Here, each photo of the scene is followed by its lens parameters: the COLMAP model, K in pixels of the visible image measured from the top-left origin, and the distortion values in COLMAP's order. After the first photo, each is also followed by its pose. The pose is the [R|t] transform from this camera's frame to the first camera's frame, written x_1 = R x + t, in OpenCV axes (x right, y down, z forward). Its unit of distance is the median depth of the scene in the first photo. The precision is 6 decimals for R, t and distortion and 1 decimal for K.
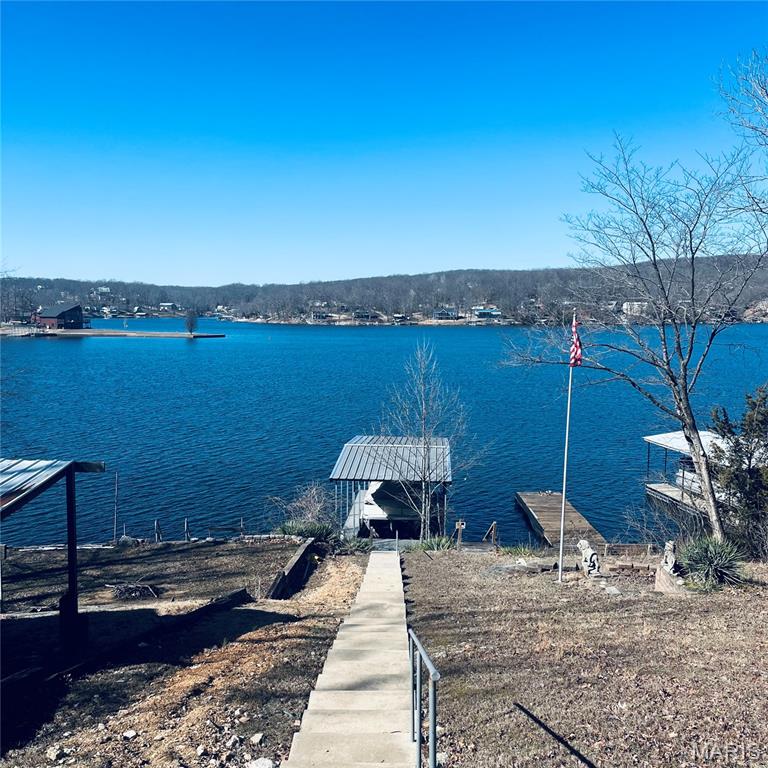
lens RADIAL K [[775.7, 0, 386.5], [0, 775.7, 384.7], [0, 0, 1]] dist [0.025218, 0.000000]
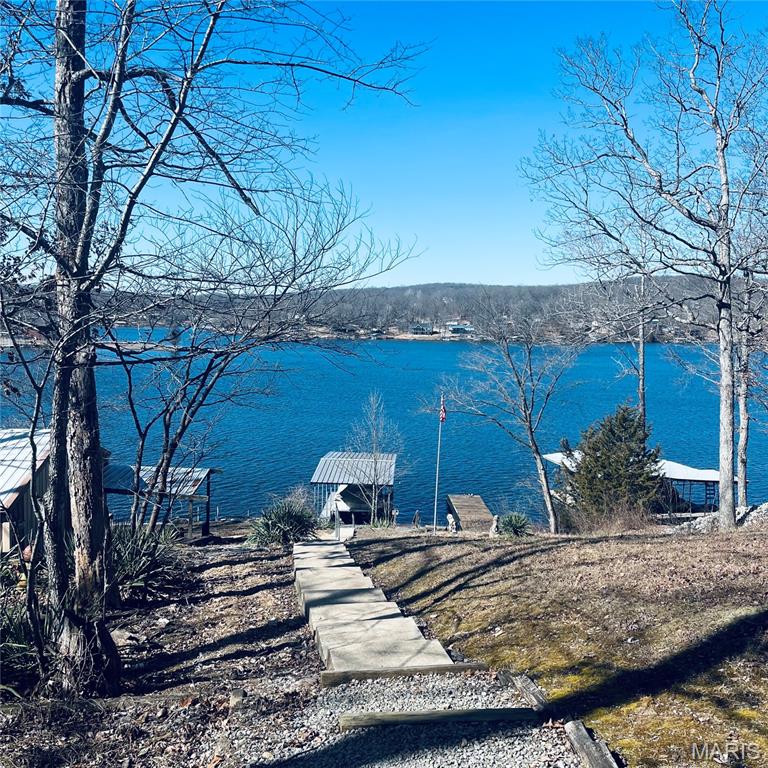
lens RADIAL K [[775.7, 0, 380.9], [0, 775.7, 383.8], [0, 0, 1]] dist [0.025218, 0.000000]
pose [[0.999634, 0.015429, 0.022208, 0.018973], [-0.015118, 0.999786, -0.014139, -0.035258], [-0.022421, 0.013798, 0.999653, -0.367020]]
